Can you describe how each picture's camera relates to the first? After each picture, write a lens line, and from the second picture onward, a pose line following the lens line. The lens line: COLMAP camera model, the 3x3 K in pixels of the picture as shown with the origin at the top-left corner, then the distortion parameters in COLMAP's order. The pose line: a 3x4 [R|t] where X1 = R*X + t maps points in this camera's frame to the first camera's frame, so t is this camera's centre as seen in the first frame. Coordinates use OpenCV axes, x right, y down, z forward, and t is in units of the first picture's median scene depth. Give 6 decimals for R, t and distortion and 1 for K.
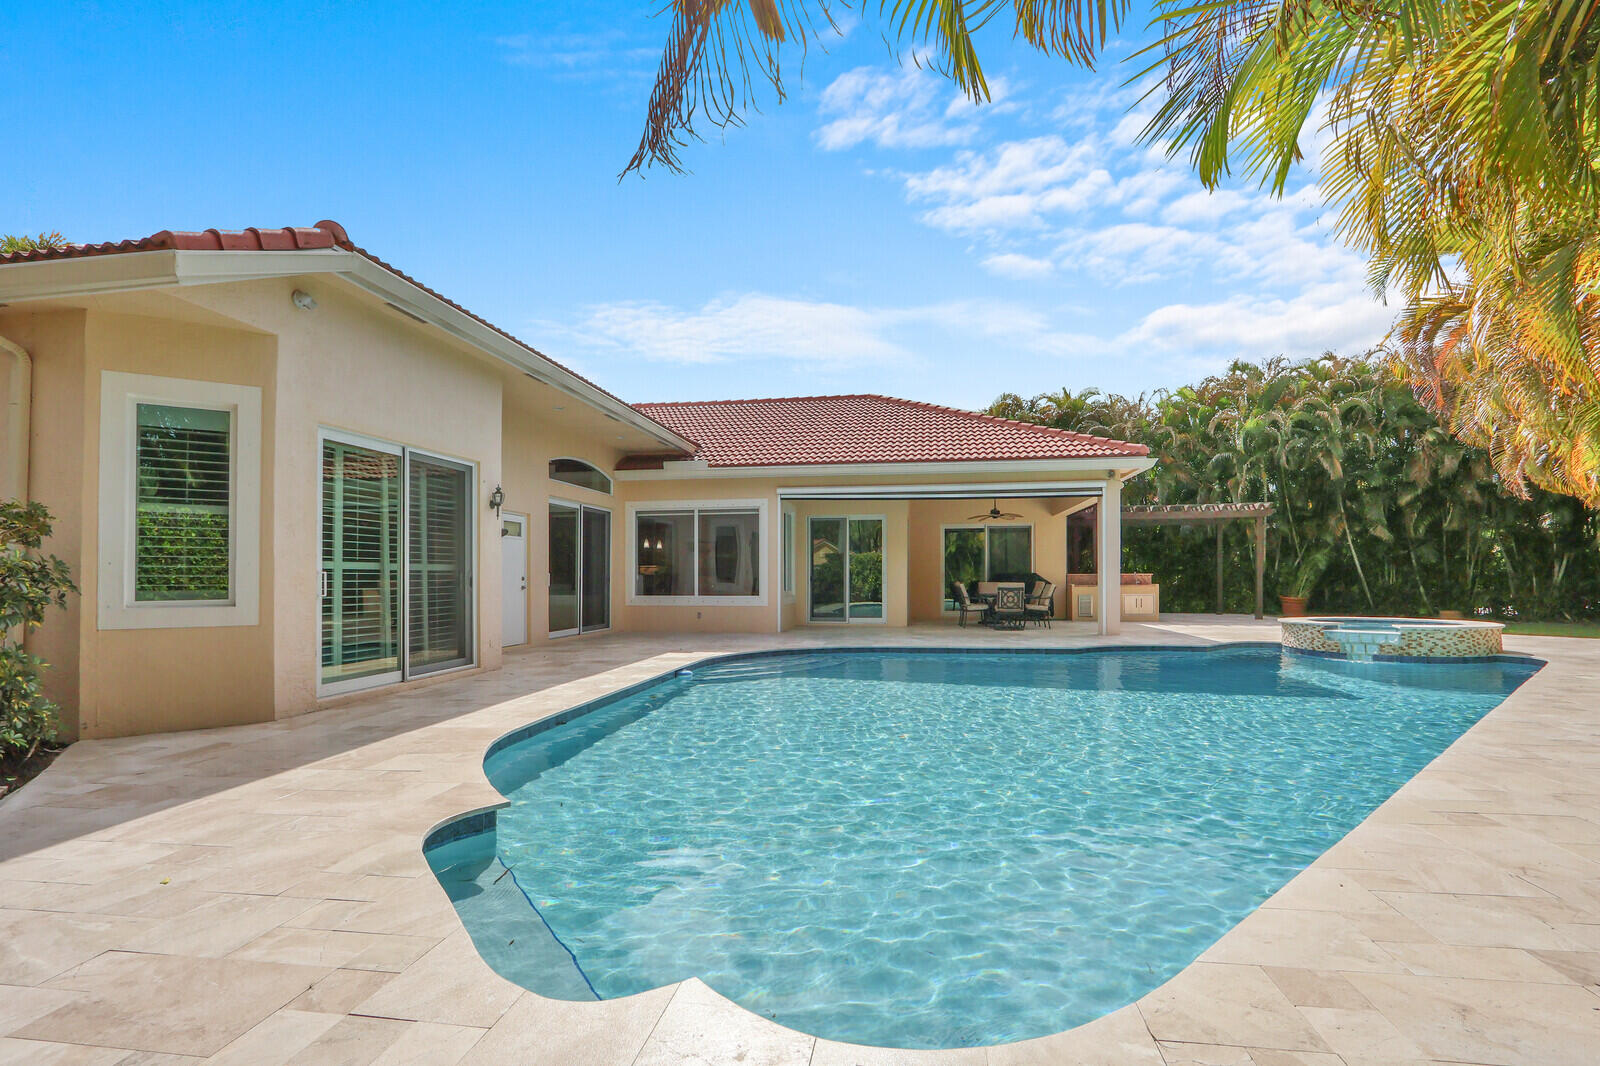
lens RADIAL K [[753.3, 0, 803.6], [0, 753.3, 572.1], [0, 0, 1]] dist [-0.015888, 0.000538]
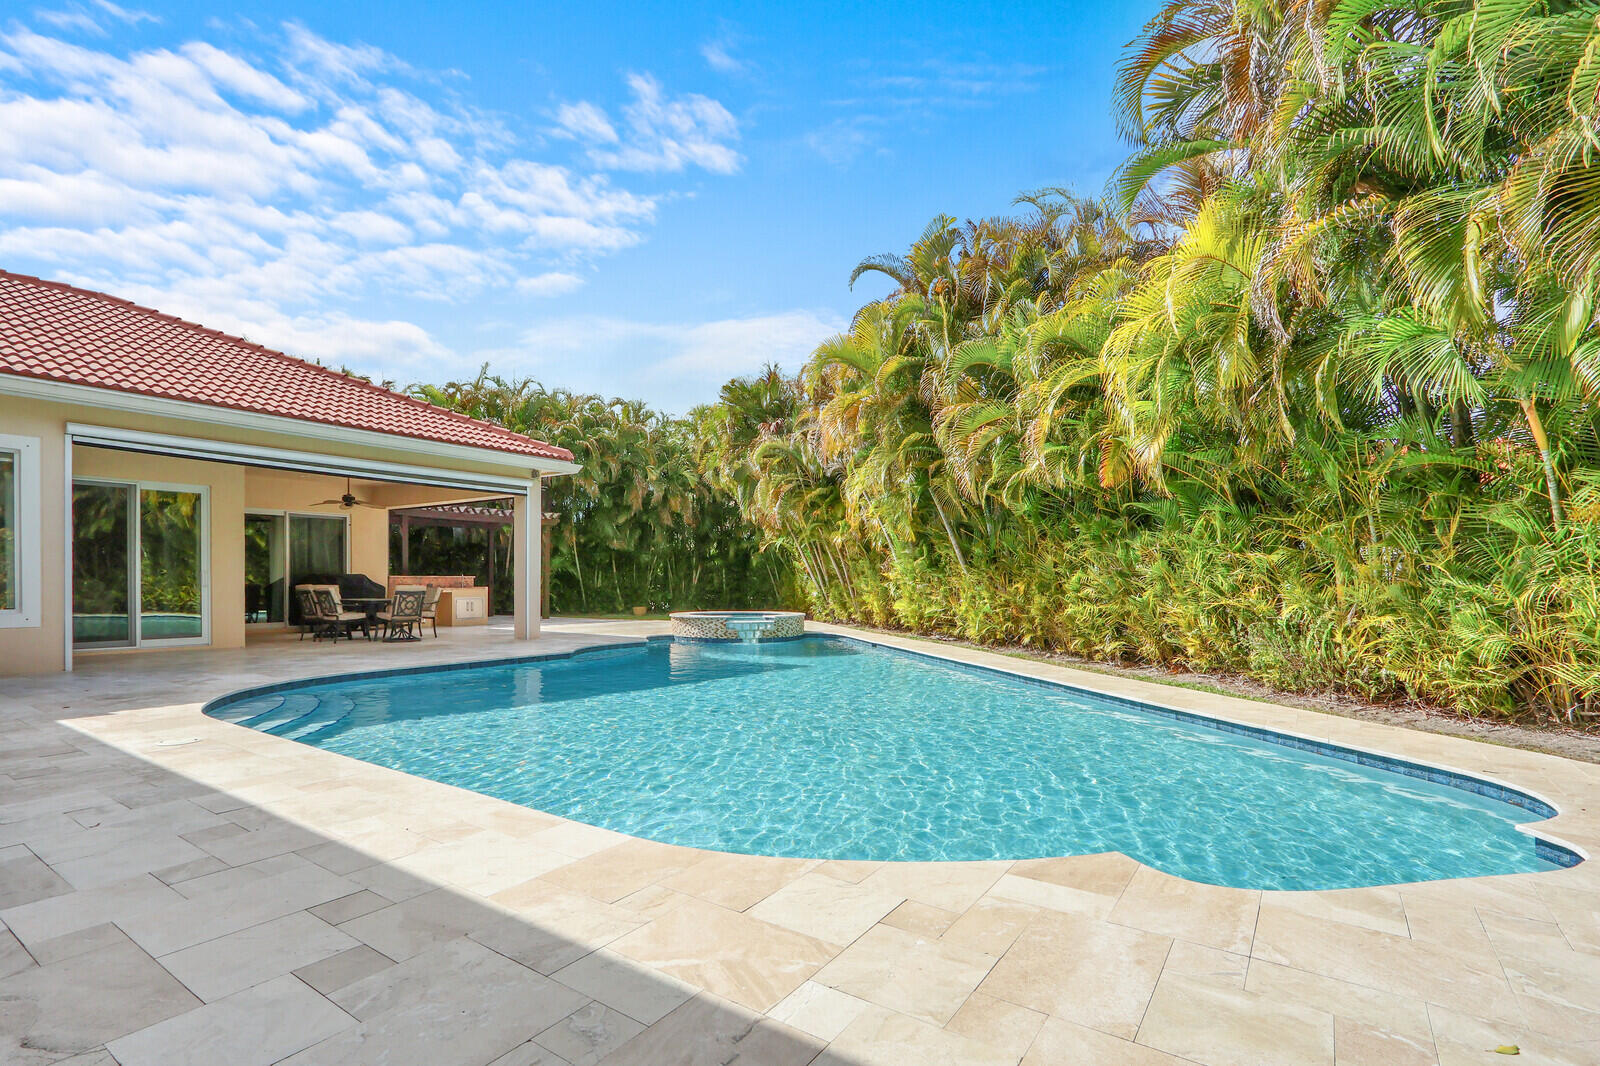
lens RADIAL K [[763.5, 0, 801.6], [0, 763.5, 585.7], [0, 0, 1]] dist [-0.003930, -0.000665]
pose [[0.445659, -0.001744, 0.895201, -0.337844], [-0.009096, 0.999938, 0.006476, 0.005471], [-0.895156, -0.011029, 0.445616, 0.253323]]
